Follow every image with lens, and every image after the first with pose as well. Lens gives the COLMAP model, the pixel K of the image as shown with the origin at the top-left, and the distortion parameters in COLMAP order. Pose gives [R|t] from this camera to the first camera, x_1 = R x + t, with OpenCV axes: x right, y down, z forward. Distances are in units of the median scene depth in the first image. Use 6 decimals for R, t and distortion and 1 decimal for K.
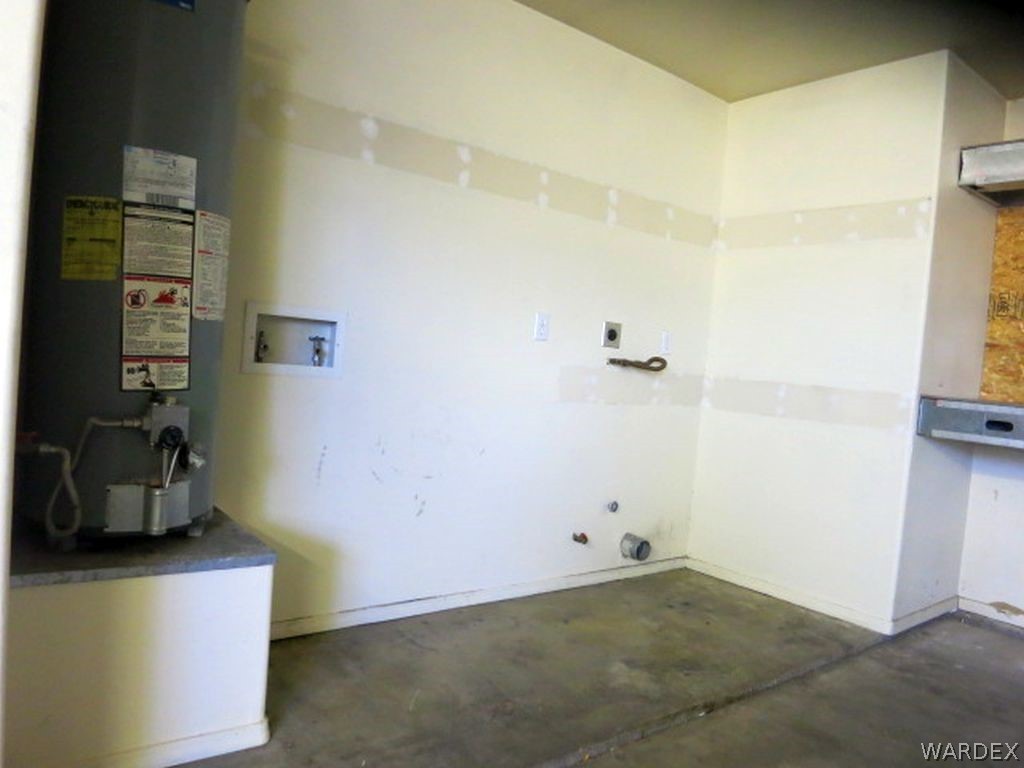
lens RADIAL K [[731.5, 0, 512.0], [0, 731.5, 384.0], [0, 0, 1]] dist [-0.069103, -0.000384]
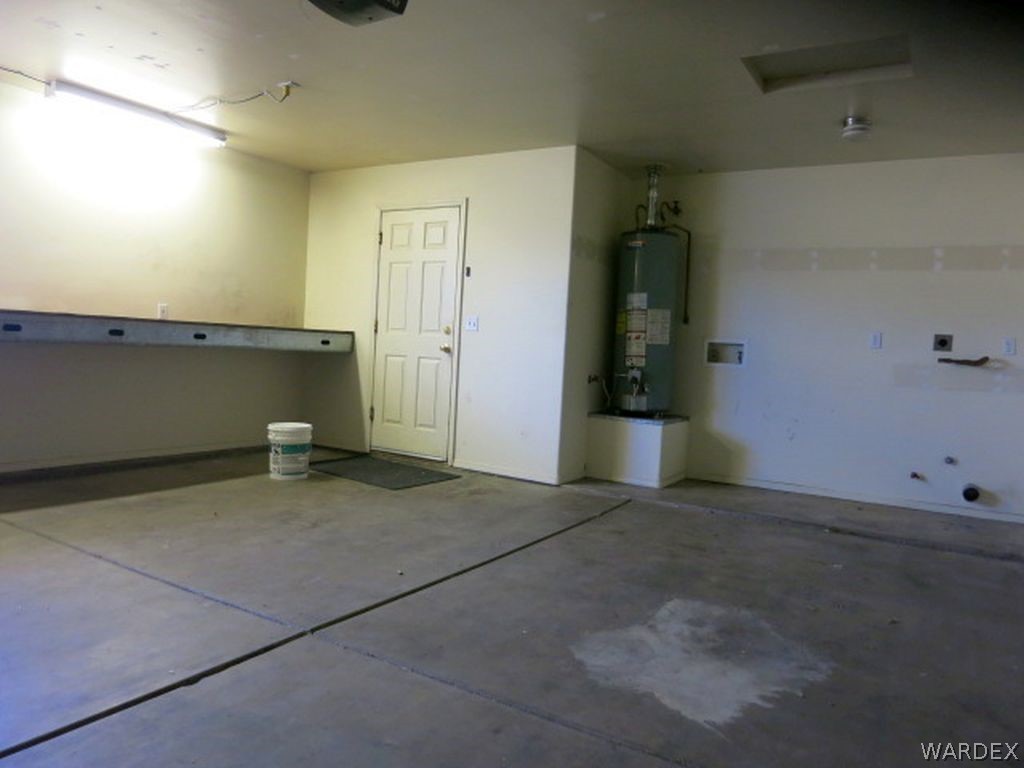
lens RADIAL K [[734.7, 0, 512.0], [0, 734.7, 384.0], [0, 0, 1]] dist [-0.008660, -0.002132]
pose [[0.364184, -0.019399, -0.931125, 2.281656], [-0.060686, 0.997164, -0.044510, 0.258301], [0.929348, 0.072716, 0.361974, -0.678323]]
